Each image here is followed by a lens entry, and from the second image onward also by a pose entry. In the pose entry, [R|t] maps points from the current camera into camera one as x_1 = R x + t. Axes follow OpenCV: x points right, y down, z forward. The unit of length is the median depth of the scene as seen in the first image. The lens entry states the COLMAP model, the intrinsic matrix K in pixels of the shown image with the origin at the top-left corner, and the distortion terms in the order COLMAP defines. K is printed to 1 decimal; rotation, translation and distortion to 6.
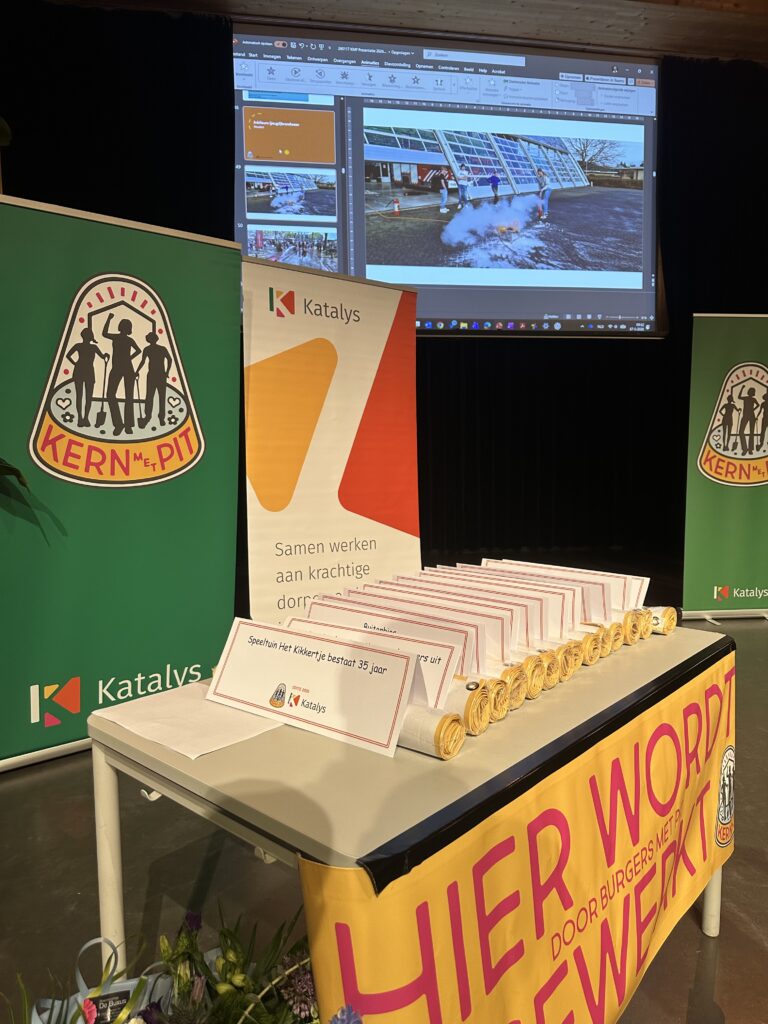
lens RADIAL K [[734.6, 0, 378.7], [0, 734.6, 520.1], [0, 0, 1]] dist [0.024226, -0.038741]
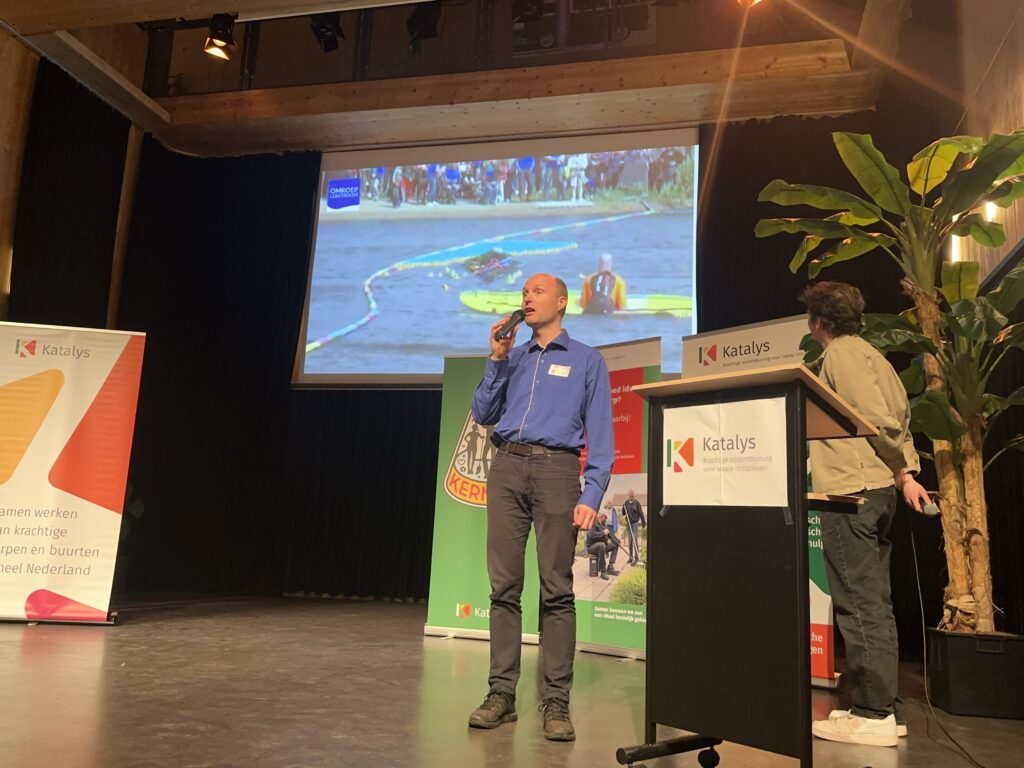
lens RADIAL K [[904.5, 0, 507.4], [0, 904.5, 375.6], [0, 0, 1]] dist [0.027212, -0.031645]
pose [[0.917895, -0.026111, -0.395963, 0.665524], [-0.090219, 0.957970, -0.272311, 0.079543], [0.386431, 0.285676, 0.876961, -0.122949]]
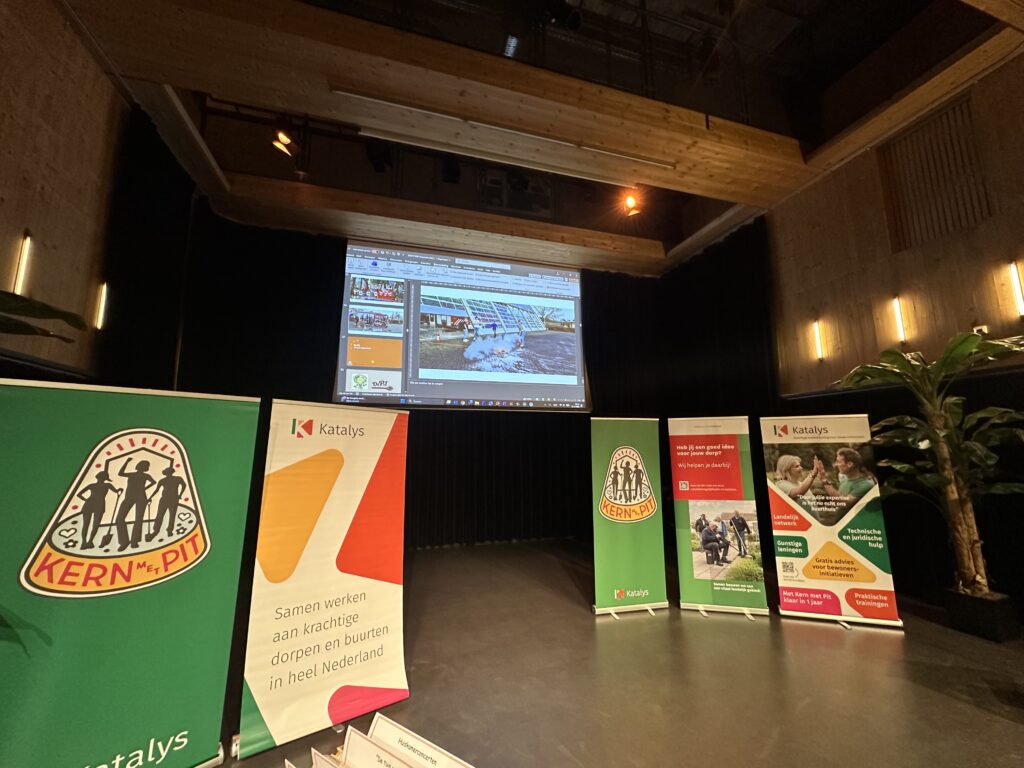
lens RADIAL K [[414.2, 0, 511.7], [0, 414.2, 386.1], [0, 0, 1]] dist [-0.010700, 0.000468]
pose [[0.991334, 0.022542, 0.129420, 0.075722], [0.009442, 0.970393, -0.241346, -0.075922], [-0.131029, 0.240476, 0.961771, 0.057886]]
